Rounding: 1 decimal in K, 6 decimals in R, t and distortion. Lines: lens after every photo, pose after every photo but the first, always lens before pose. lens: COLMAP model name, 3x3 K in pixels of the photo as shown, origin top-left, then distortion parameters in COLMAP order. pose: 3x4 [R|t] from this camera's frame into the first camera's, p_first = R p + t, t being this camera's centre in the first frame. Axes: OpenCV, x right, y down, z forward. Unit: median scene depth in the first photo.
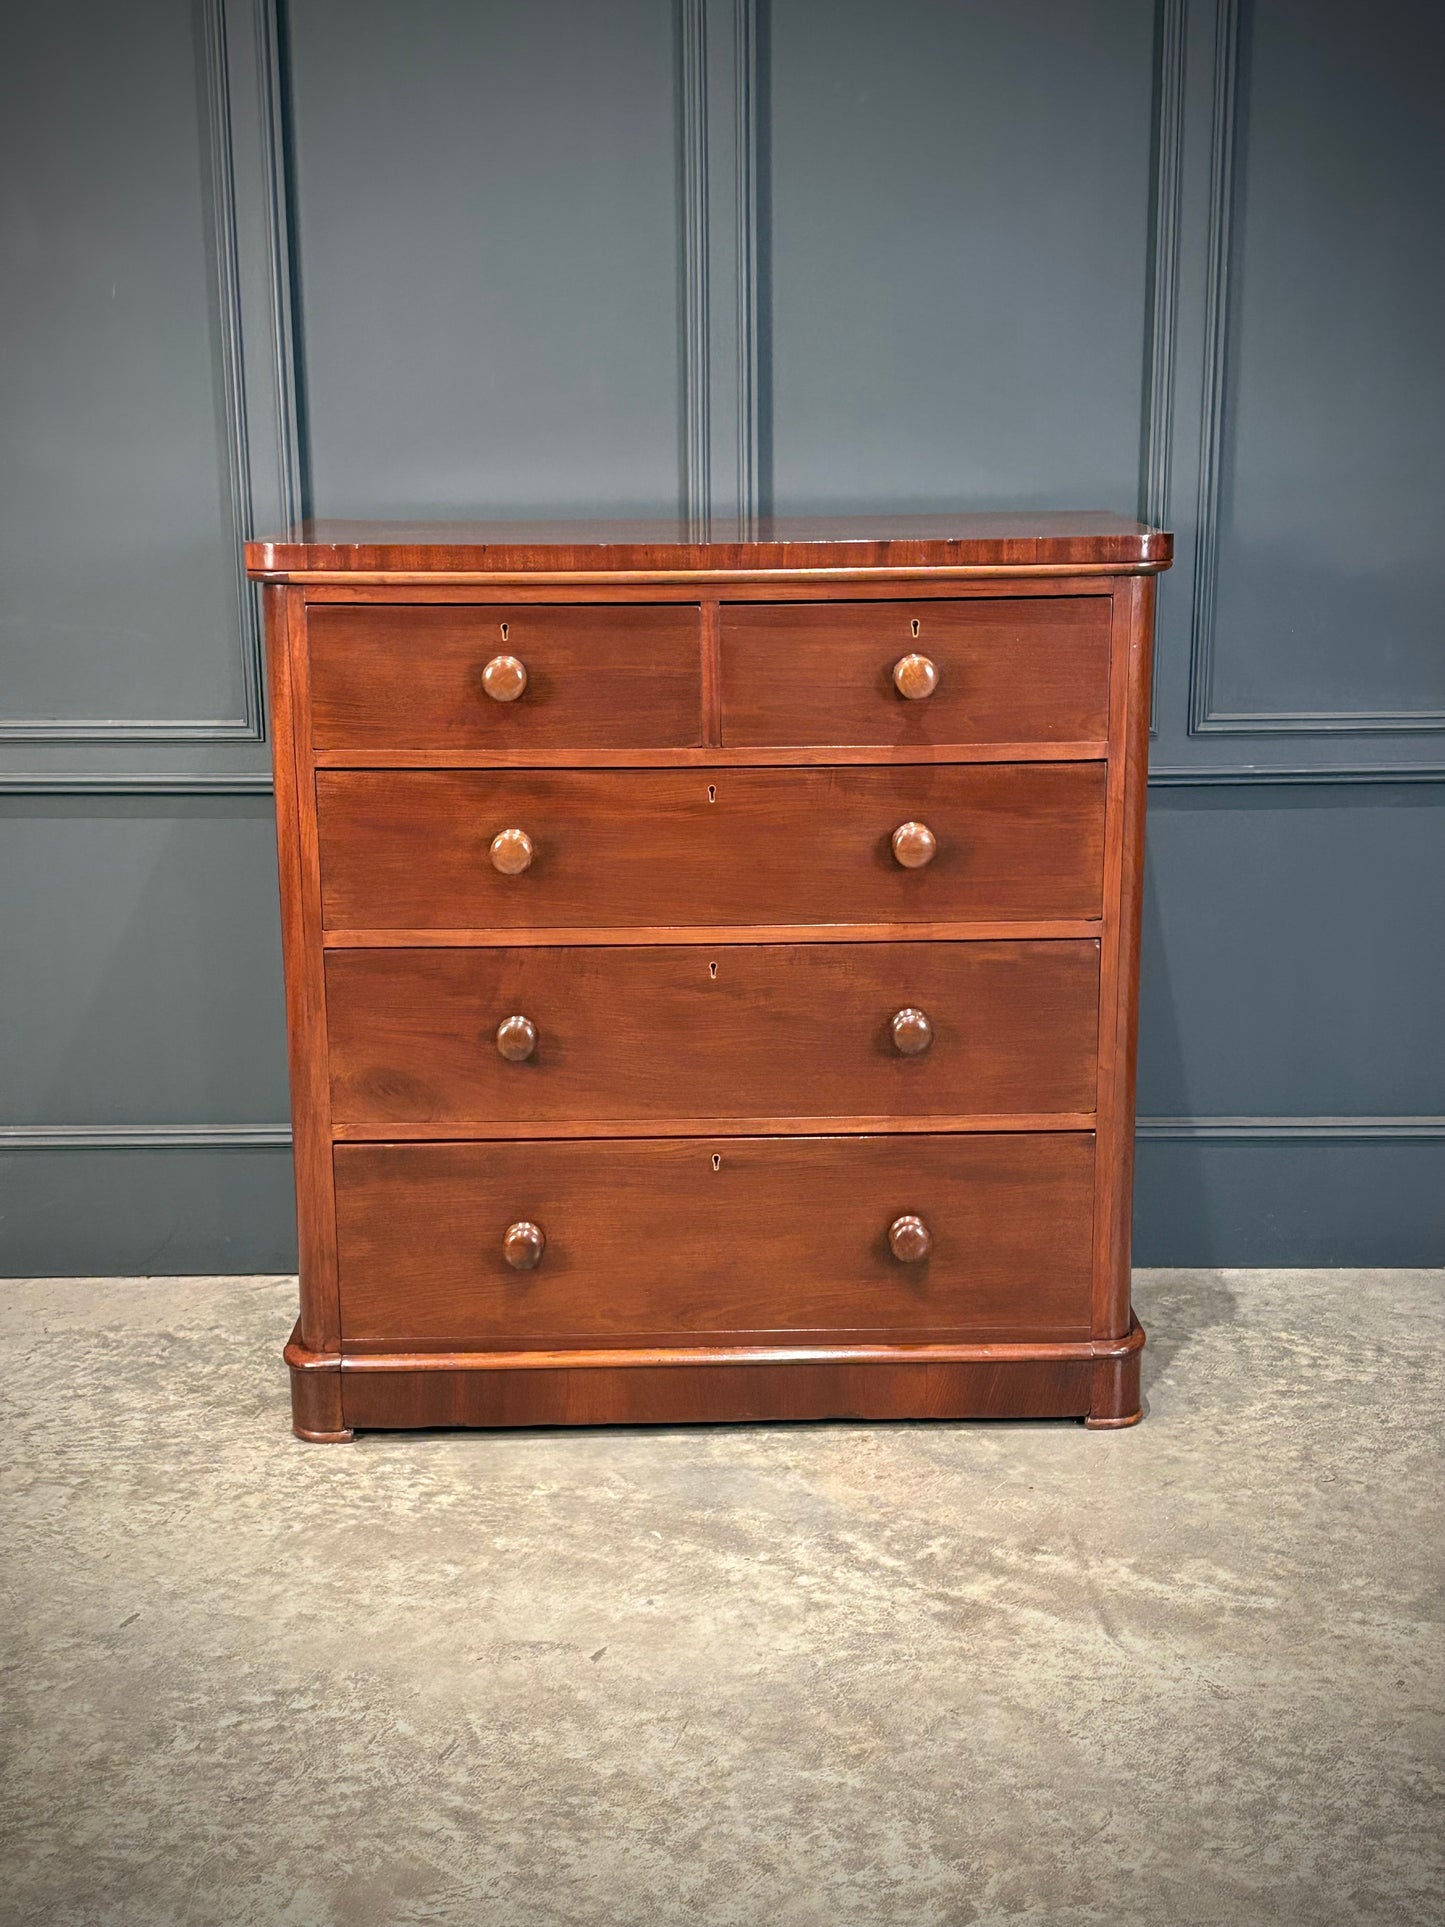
lens RADIAL K [[2057.5, 0, 725.6], [0, 2057.5, 1024.6], [0, 0, 1]] dist [-0.034087, 0.000000]
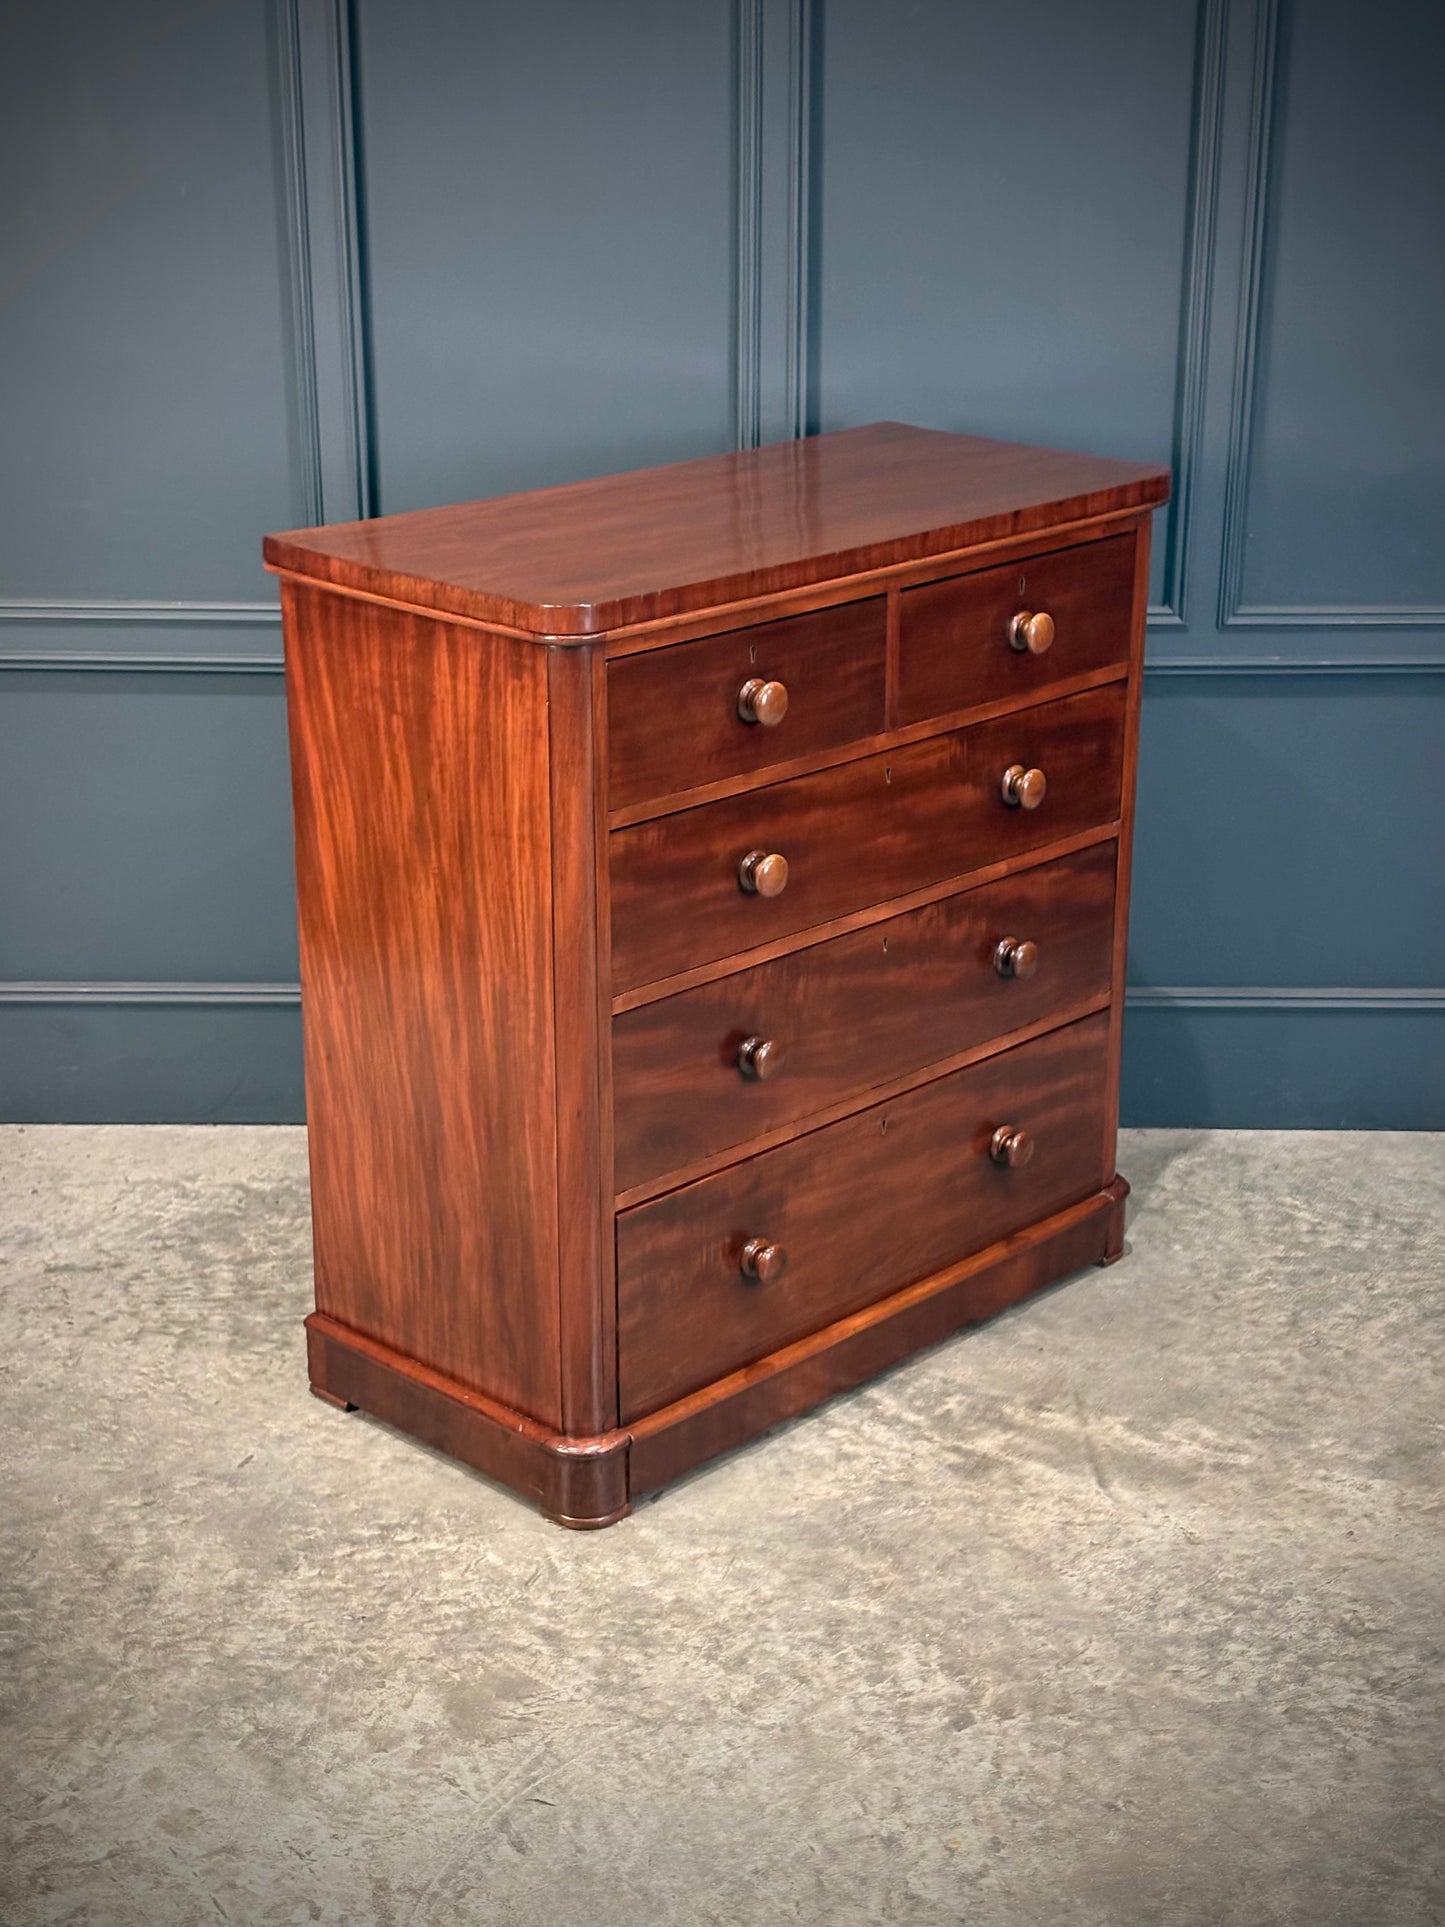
lens RADIAL K [[2306.8, 0, 728.3], [0, 2306.8, 983.5], [0, 0, 1]] dist [-0.011111, 0.000000]
pose [[0.999894, 0.011907, -0.008323, -0.013321], [-0.010994, 0.994706, 0.102173, -0.105145], [0.009495, -0.102071, 0.994732, -0.242295]]
